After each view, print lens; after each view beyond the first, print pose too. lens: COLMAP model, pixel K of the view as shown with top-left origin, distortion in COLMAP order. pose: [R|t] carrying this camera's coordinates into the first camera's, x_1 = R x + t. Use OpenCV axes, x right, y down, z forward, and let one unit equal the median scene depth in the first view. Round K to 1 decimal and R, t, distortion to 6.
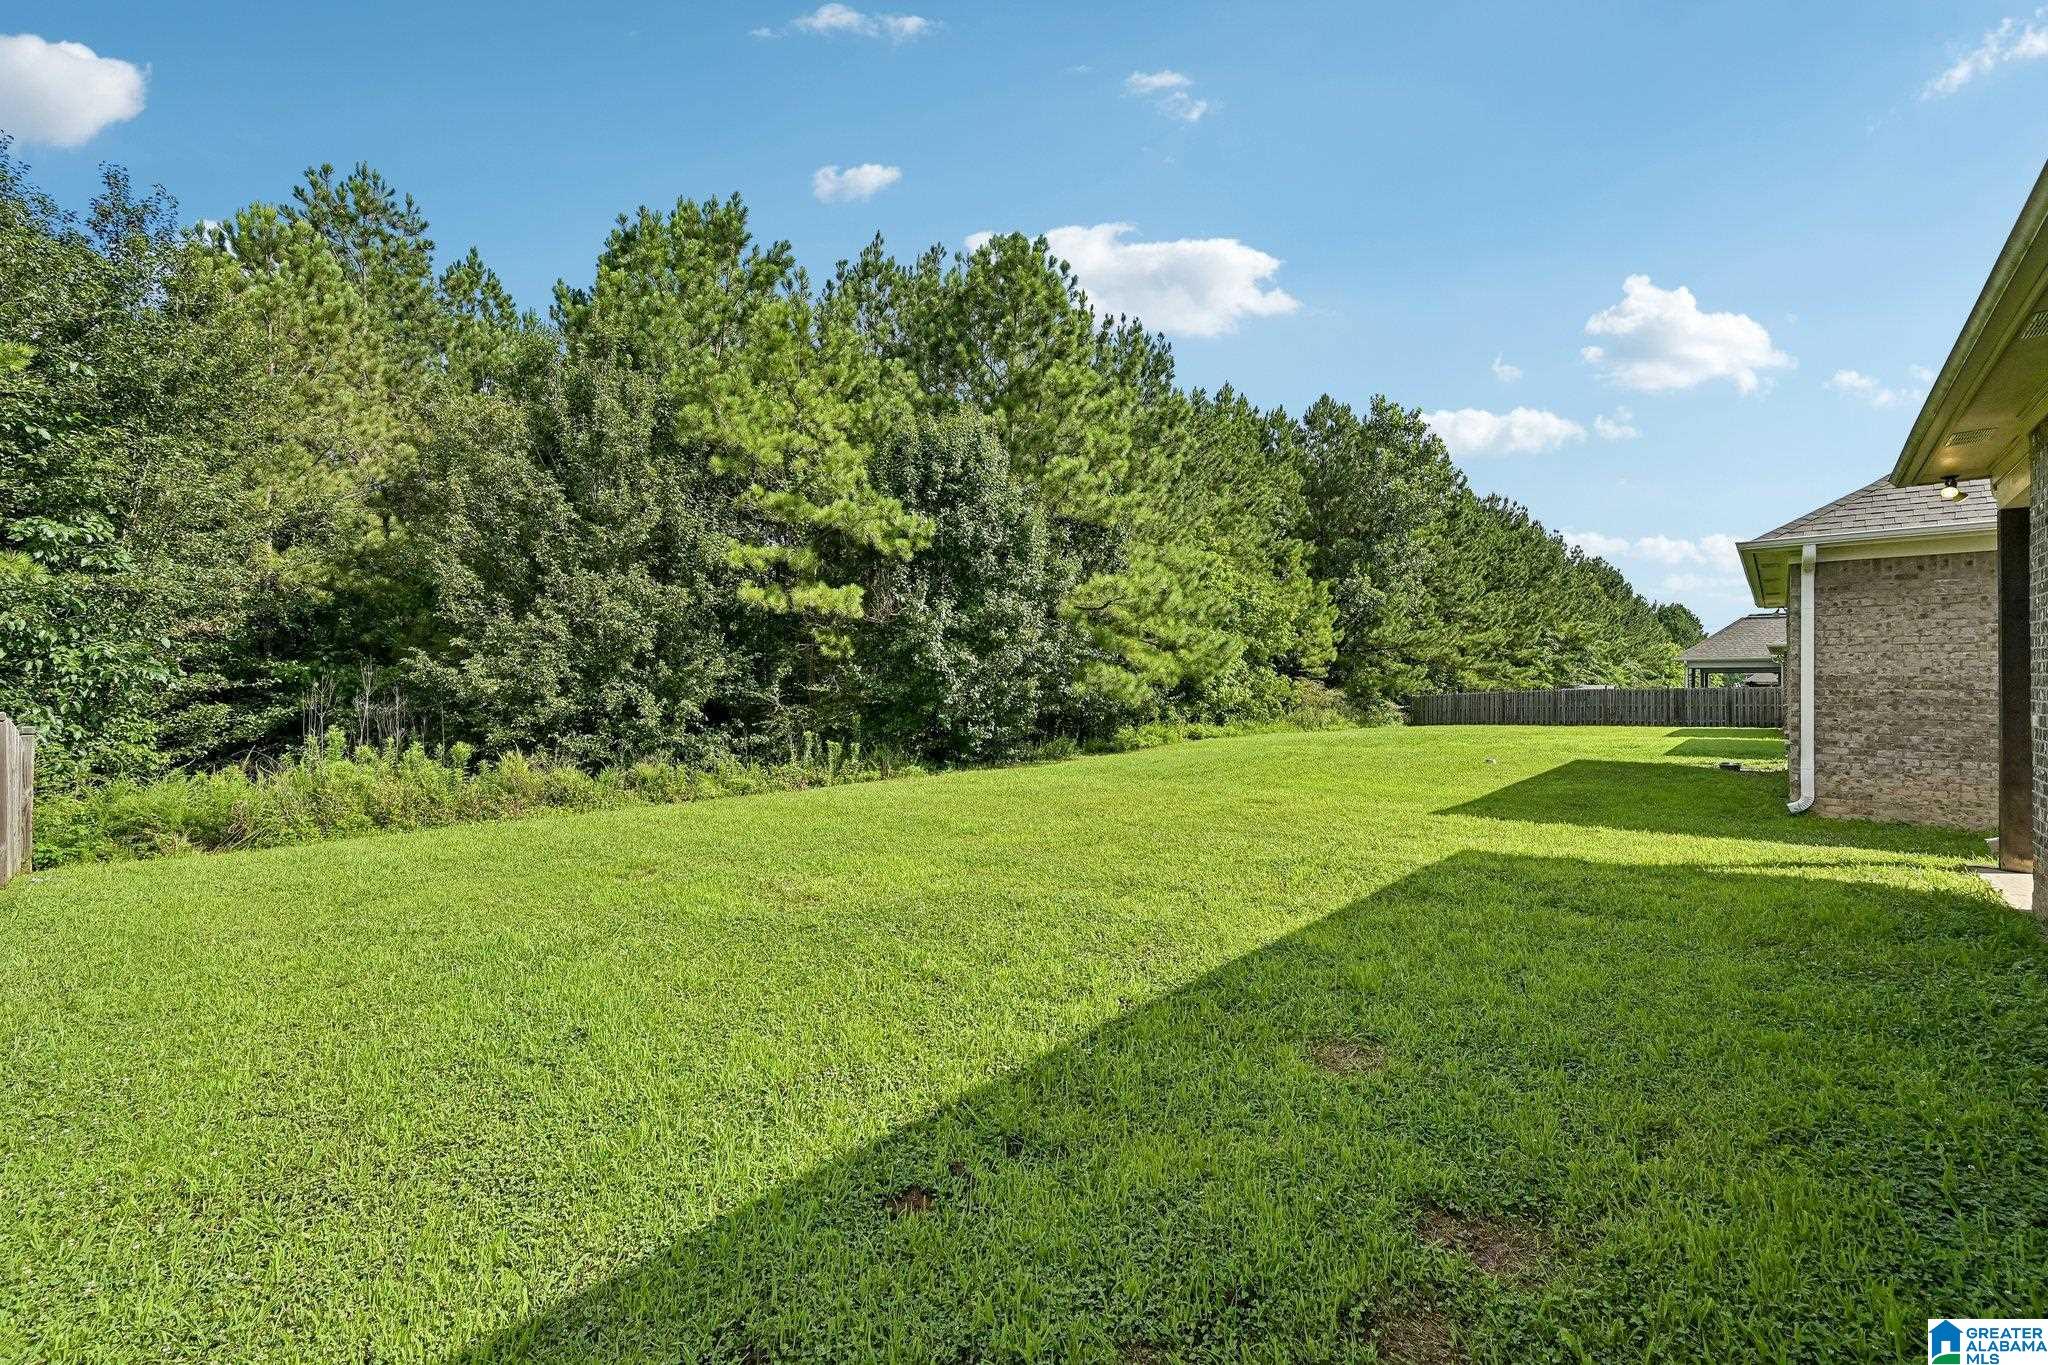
lens RADIAL K [[812.4, 0, 1024.0], [0, 812.4, 682.5], [0, 0, 1]] dist [-0.000458, 0.000132]
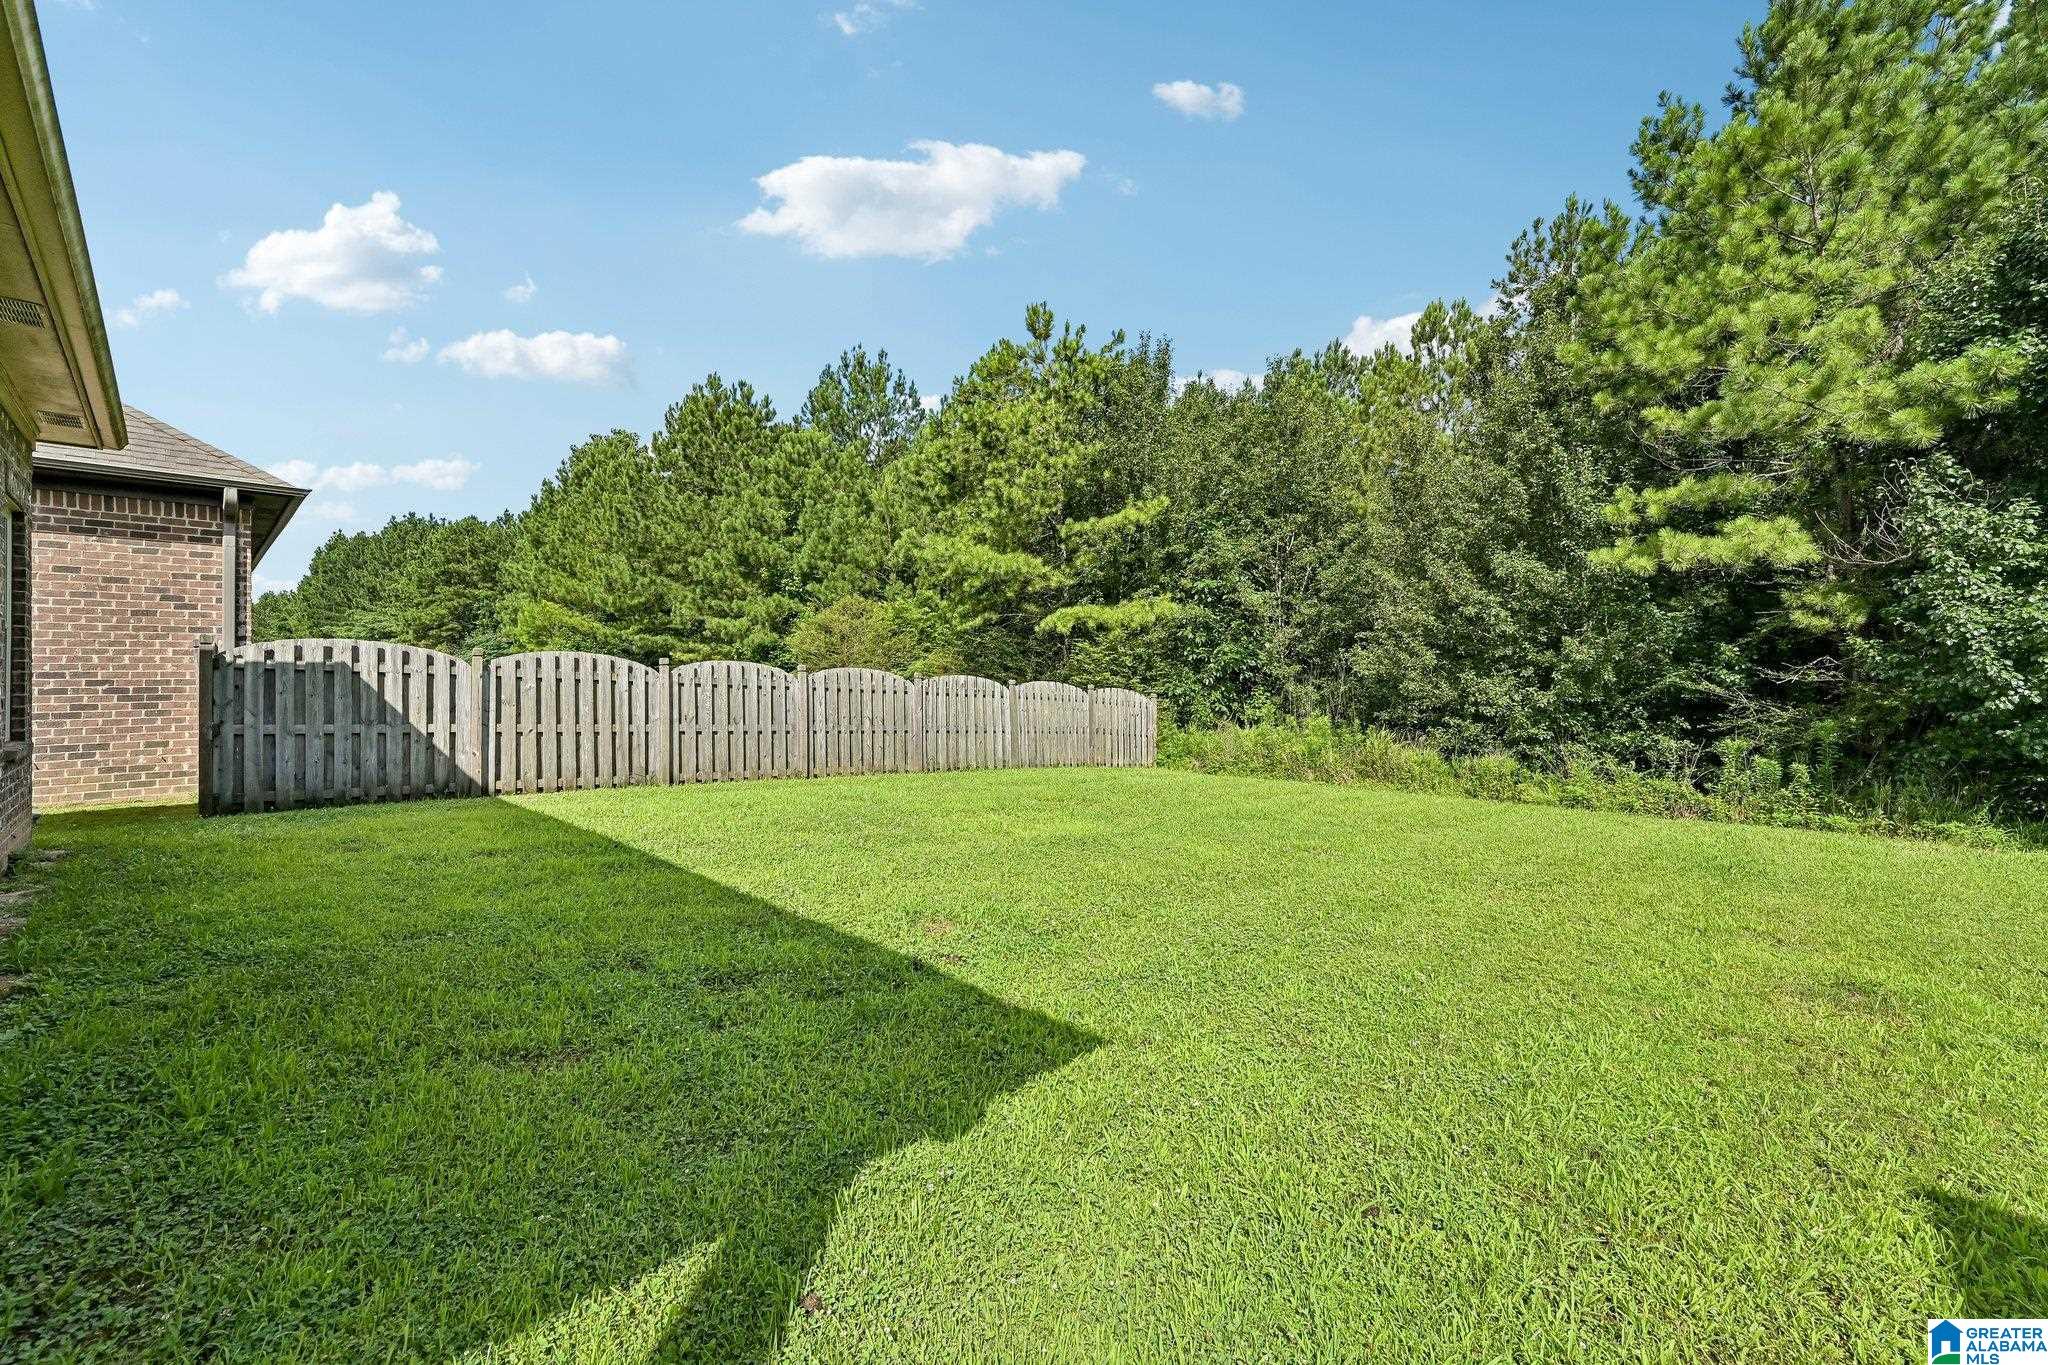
lens RADIAL K [[812.4, 0, 1024.0], [0, 812.4, 682.5], [0, 0, 1]] dist [-0.000458, 0.000132]
pose [[-0.018435, 0.005382, -0.999816, 0.433844], [0.012921, 0.999903, 0.005144, -0.000561], [0.999747, -0.012824, -0.018503, 0.426018]]
